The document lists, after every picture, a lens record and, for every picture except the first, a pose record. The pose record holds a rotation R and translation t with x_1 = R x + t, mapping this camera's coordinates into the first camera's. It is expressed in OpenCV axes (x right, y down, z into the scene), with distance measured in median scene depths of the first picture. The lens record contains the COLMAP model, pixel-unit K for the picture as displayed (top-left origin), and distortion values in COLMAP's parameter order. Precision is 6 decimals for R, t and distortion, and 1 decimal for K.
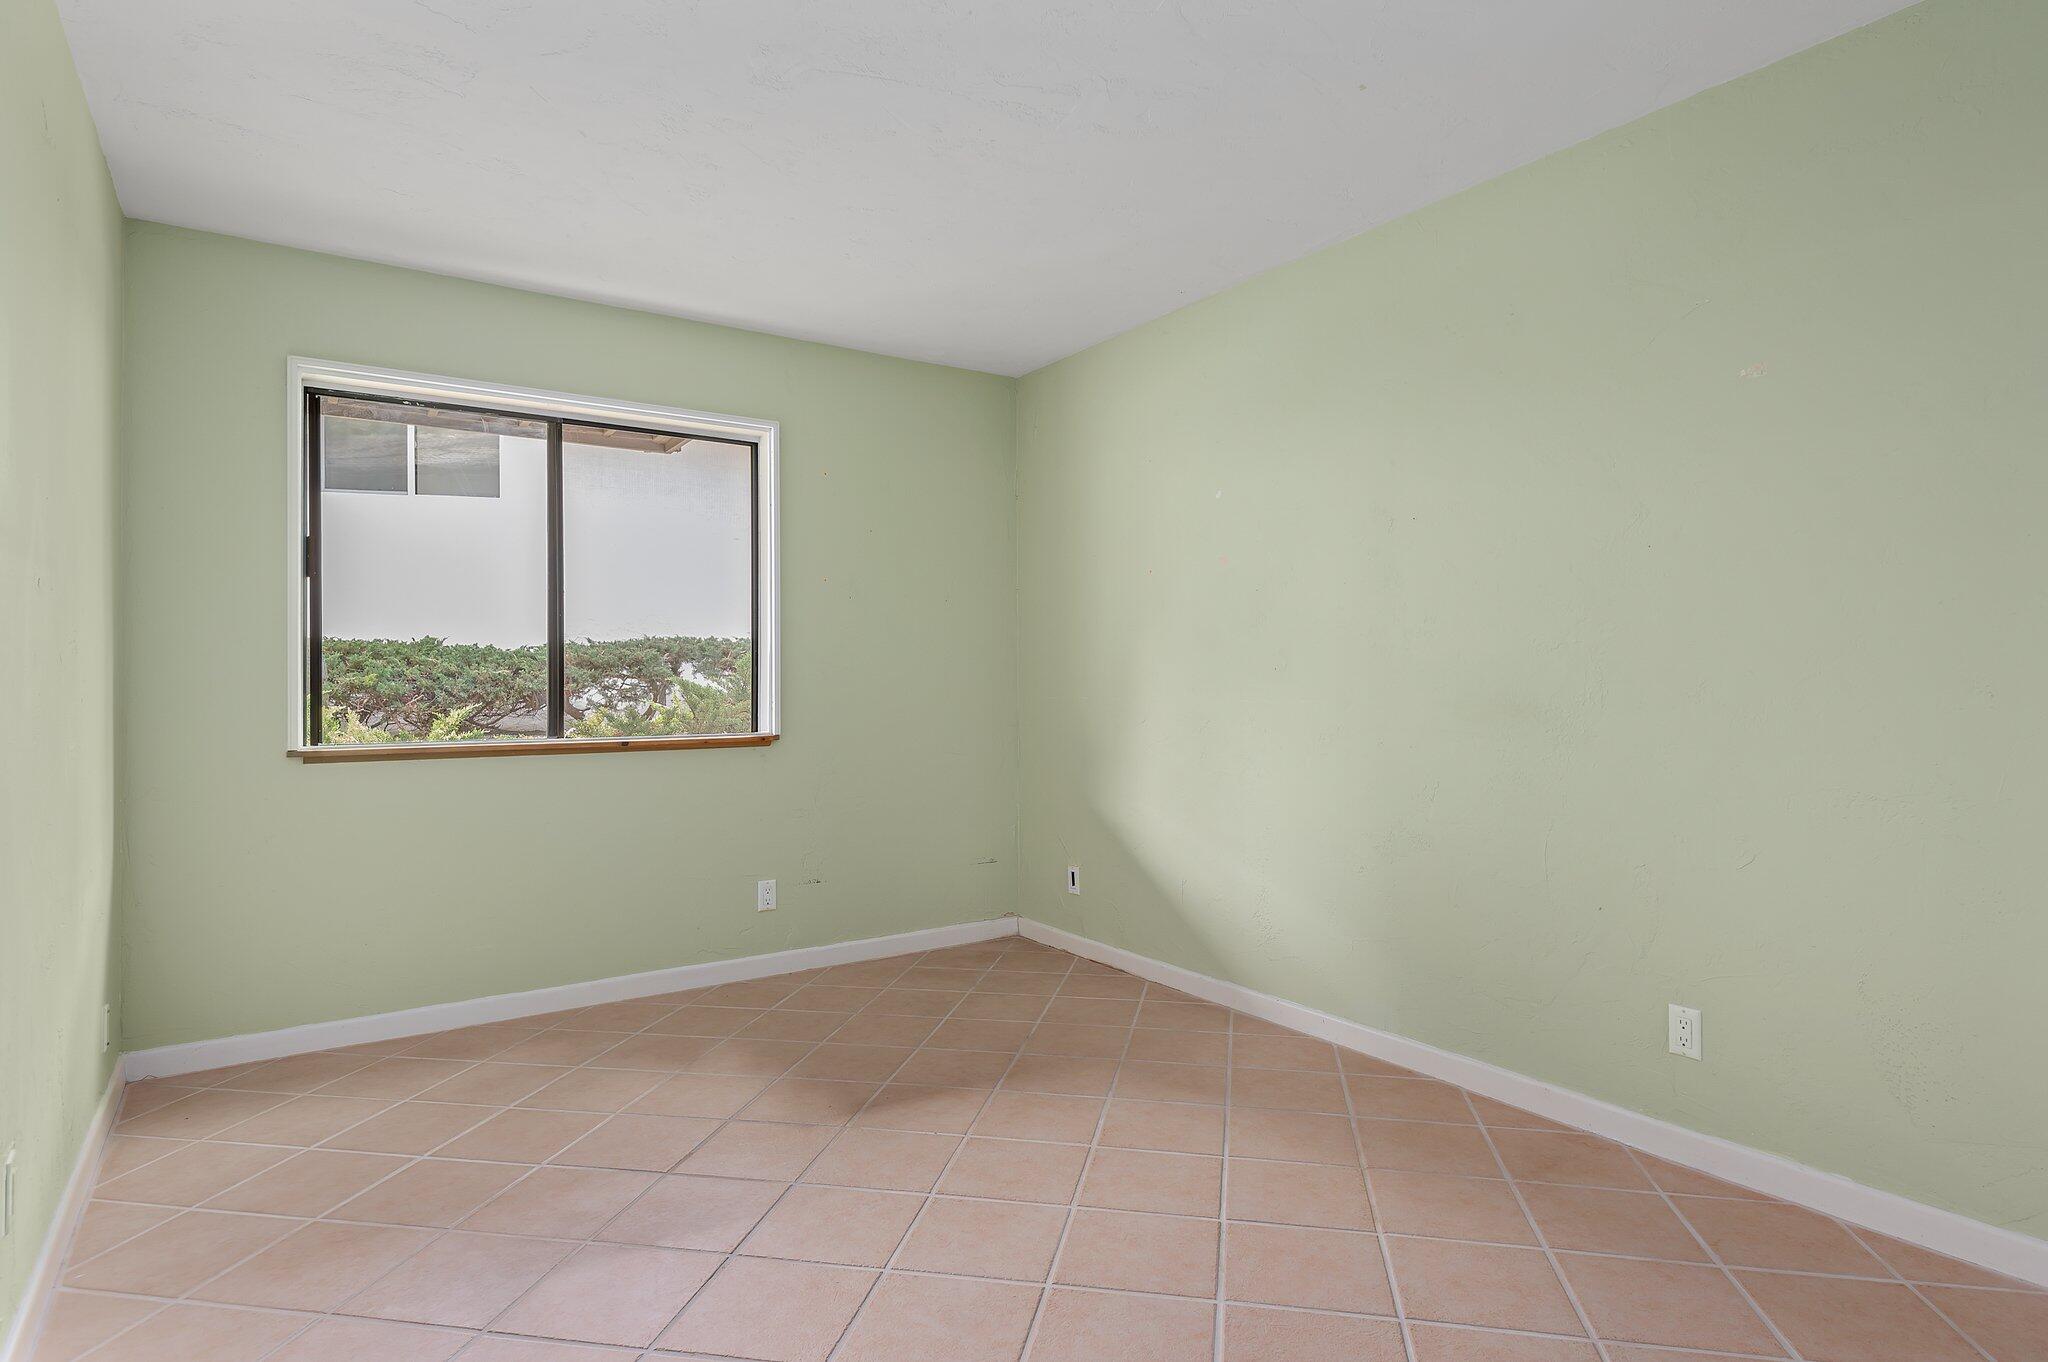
lens RADIAL K [[1105.3, 0, 1016.7], [0, 1105.3, 691.1], [0, 0, 1]] dist [0.002853, -0.000730]
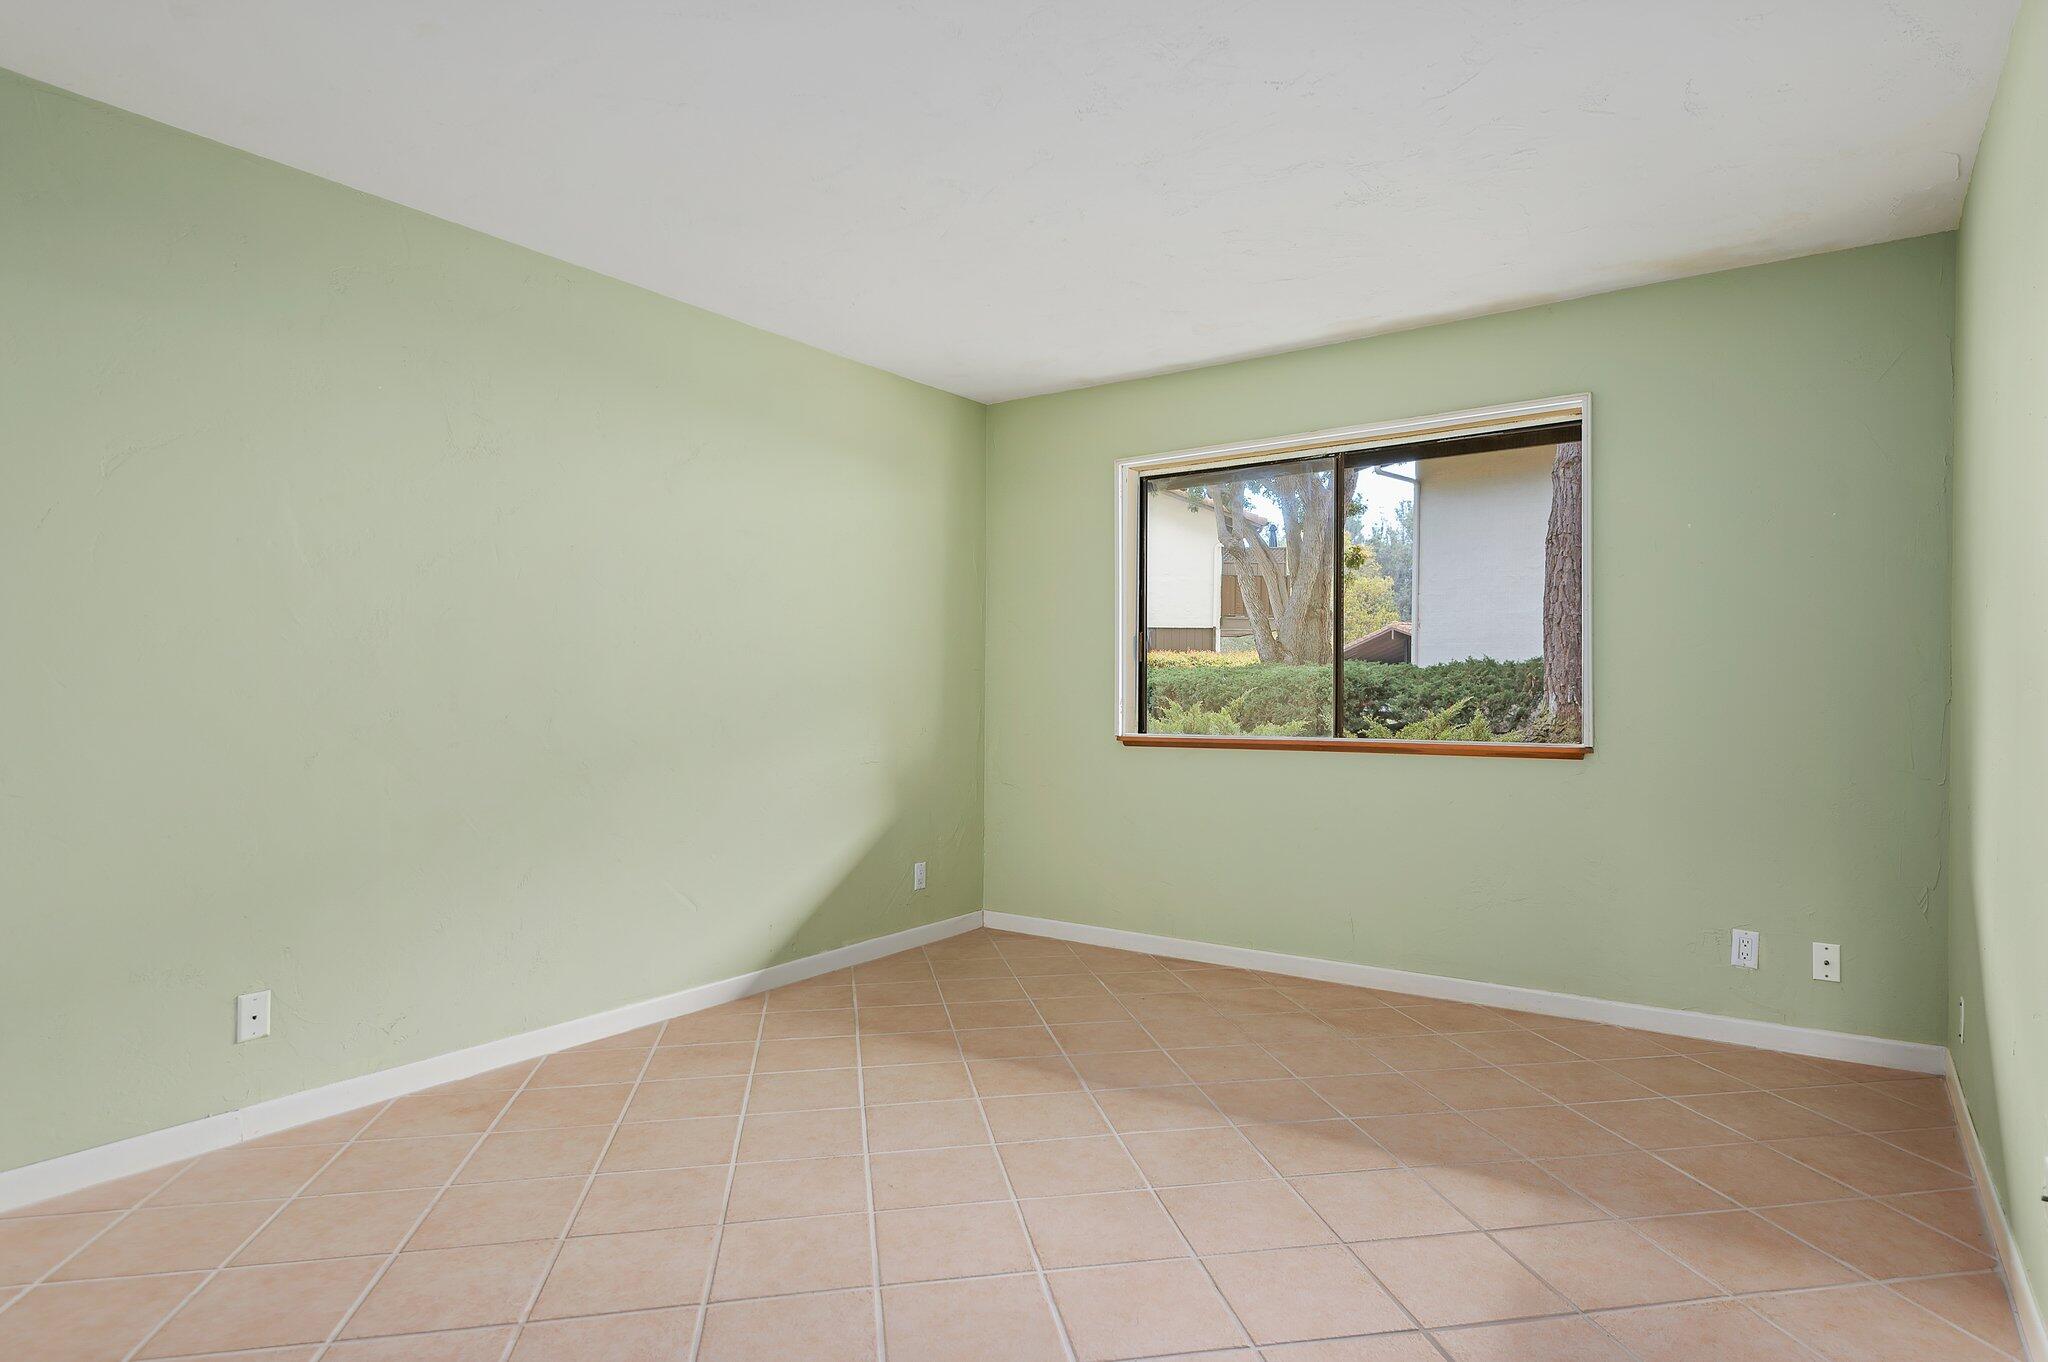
lens RADIAL K [[1105.3, 0, 1015.7], [0, 1105.3, 676.6], [0, 0, 1]] dist [0.002853, -0.000730]
pose [[0.360487, -0.006452, -0.932742, 0.591187], [-0.006331, 0.999936, -0.009364, -0.007546], [0.932743, 0.009280, 0.360423, 0.345883]]
